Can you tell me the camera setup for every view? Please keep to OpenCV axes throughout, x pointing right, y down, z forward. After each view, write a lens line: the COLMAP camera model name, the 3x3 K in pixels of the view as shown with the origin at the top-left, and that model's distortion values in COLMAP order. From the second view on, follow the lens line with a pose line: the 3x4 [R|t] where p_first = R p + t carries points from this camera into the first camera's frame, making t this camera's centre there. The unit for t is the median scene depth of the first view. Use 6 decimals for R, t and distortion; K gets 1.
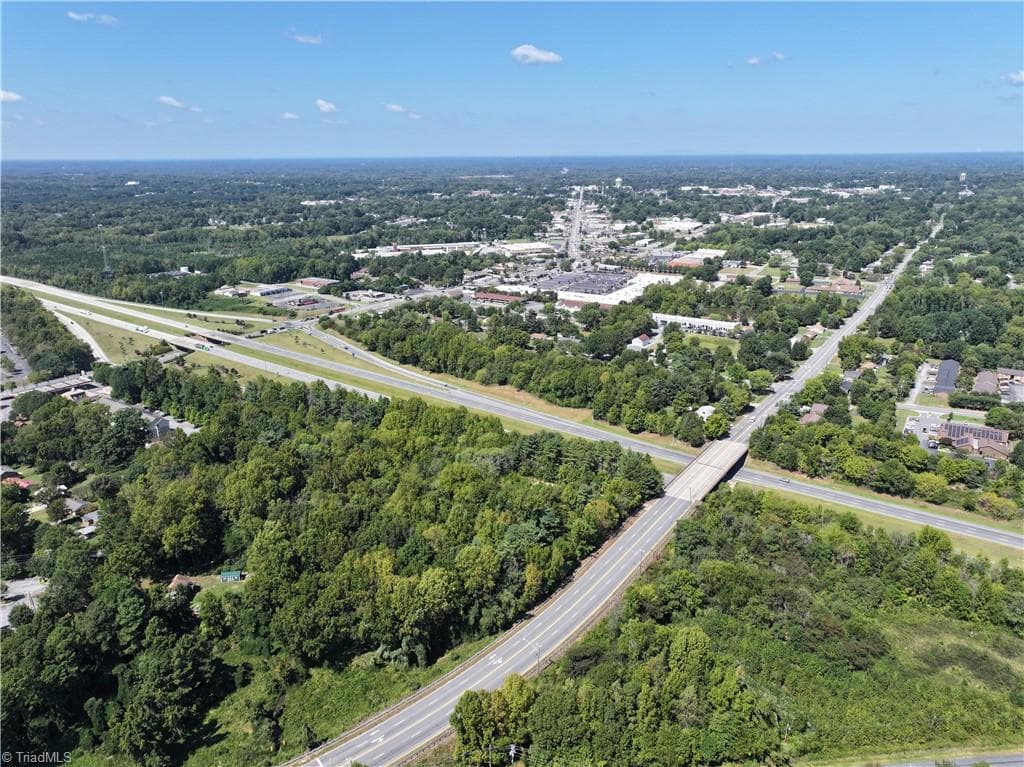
lens RADIAL K [[719.3, 0, 515.0], [0, 719.3, 380.5], [0, 0, 1]] dist [-0.005736, 0.023440]
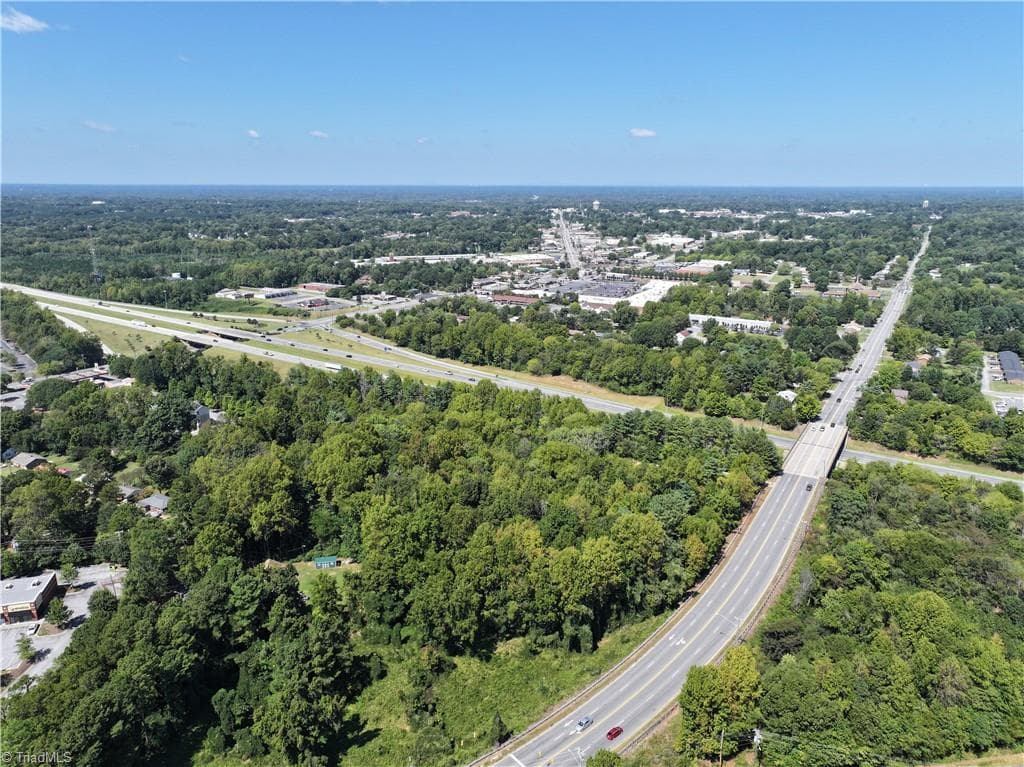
lens RADIAL K [[719.3, 0, 515.0], [0, 719.3, 380.5], [0, 0, 1]] dist [-0.005736, 0.023440]
pose [[0.998771, -0.002719, 0.049490, -0.128331], [0.004644, 0.999235, -0.038836, 0.053482], [-0.049347, 0.039018, 0.998019, 0.066565]]
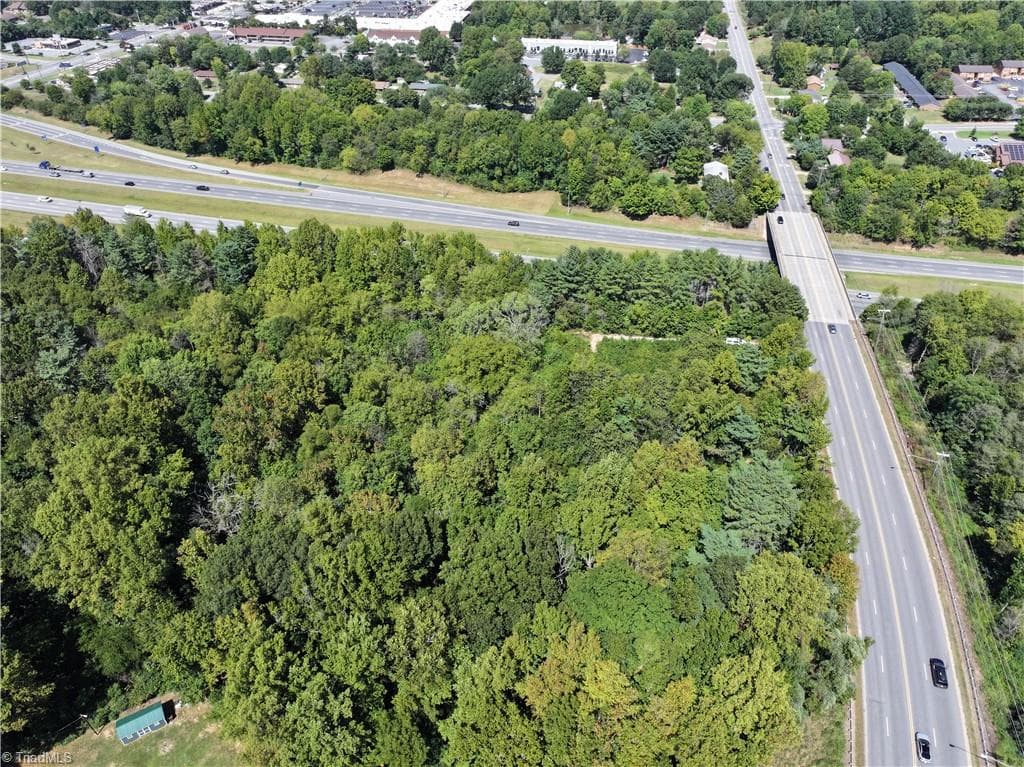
lens RADIAL K [[719.3, 0, 515.0], [0, 719.3, 380.5], [0, 0, 1]] dist [-0.005736, 0.023440]
pose [[0.922333, -0.231382, 0.309459, -0.168604], [0.116843, 0.930403, 0.347415, -0.031254], [-0.368307, -0.284275, 0.885177, 0.363280]]
